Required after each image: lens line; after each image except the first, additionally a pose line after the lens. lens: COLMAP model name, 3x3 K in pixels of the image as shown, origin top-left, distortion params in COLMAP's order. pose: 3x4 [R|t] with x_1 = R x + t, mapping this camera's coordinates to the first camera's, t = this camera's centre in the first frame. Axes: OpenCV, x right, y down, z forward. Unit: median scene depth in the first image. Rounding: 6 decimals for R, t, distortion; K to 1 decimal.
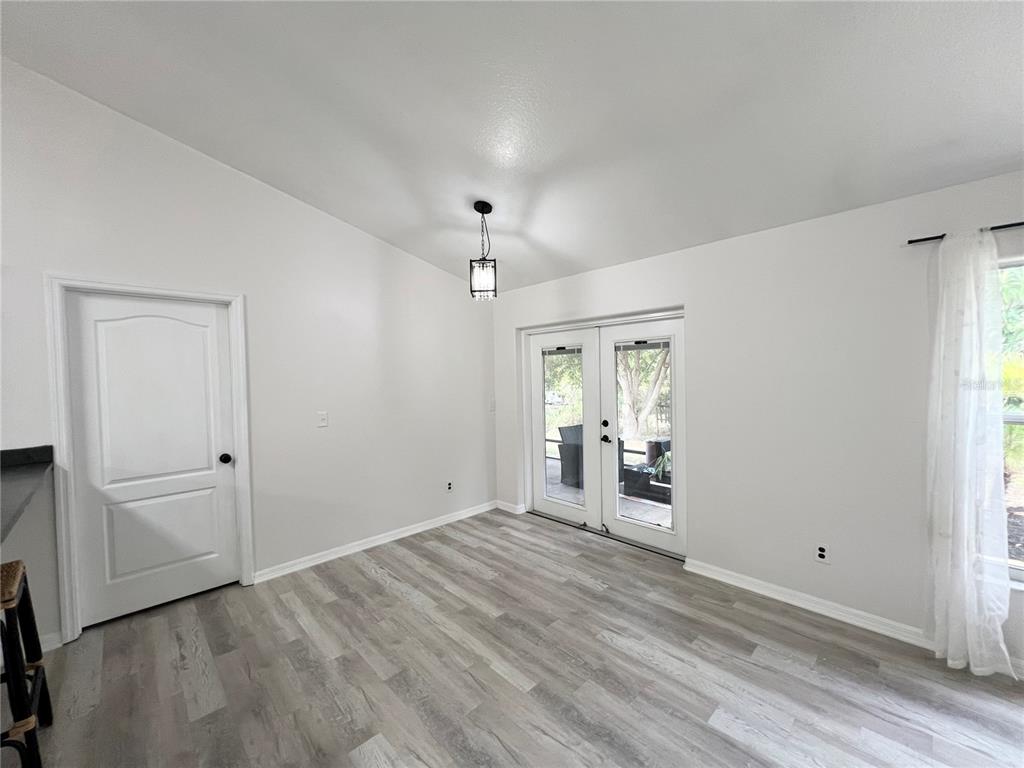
lens RADIAL K [[410.5, 0, 515.1], [0, 410.5, 384.9], [0, 0, 1]] dist [0.000869, -0.000209]
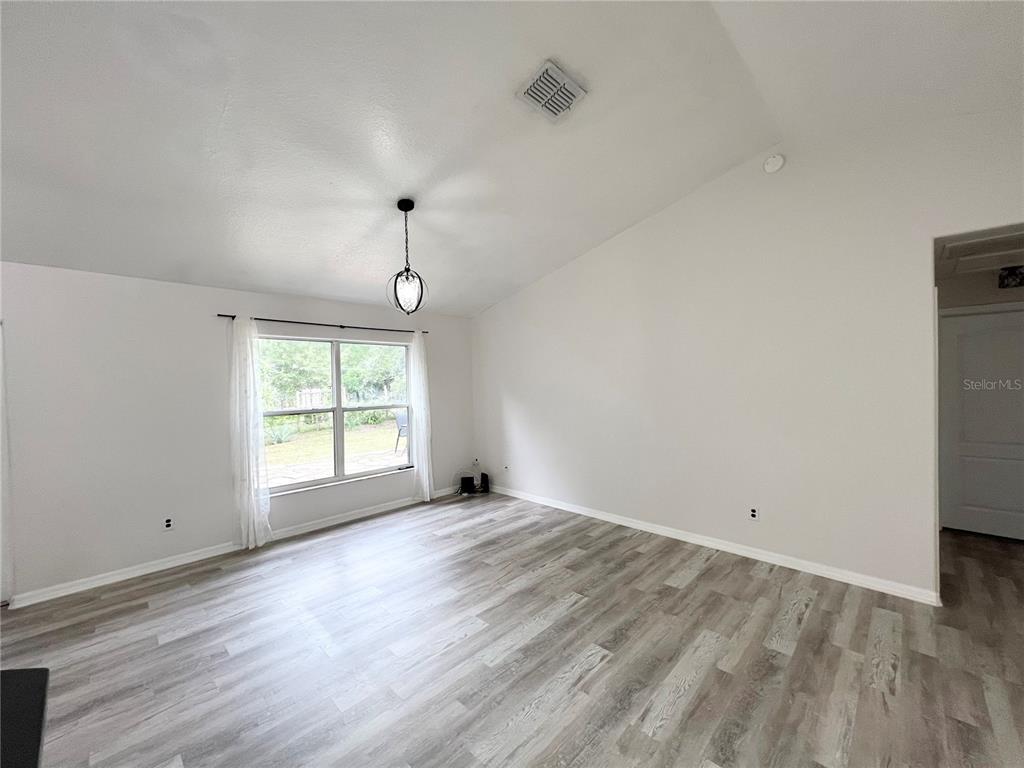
lens RADIAL K [[410.5, 0, 515.1], [0, 410.5, 384.9], [0, 0, 1]] dist [0.000869, -0.000209]
pose [[-0.034434, 0.005617, 0.999391, -0.808874], [0.040003, 0.999191, -0.004237, -0.003341], [-0.998606, 0.039832, -0.034631, -0.159001]]
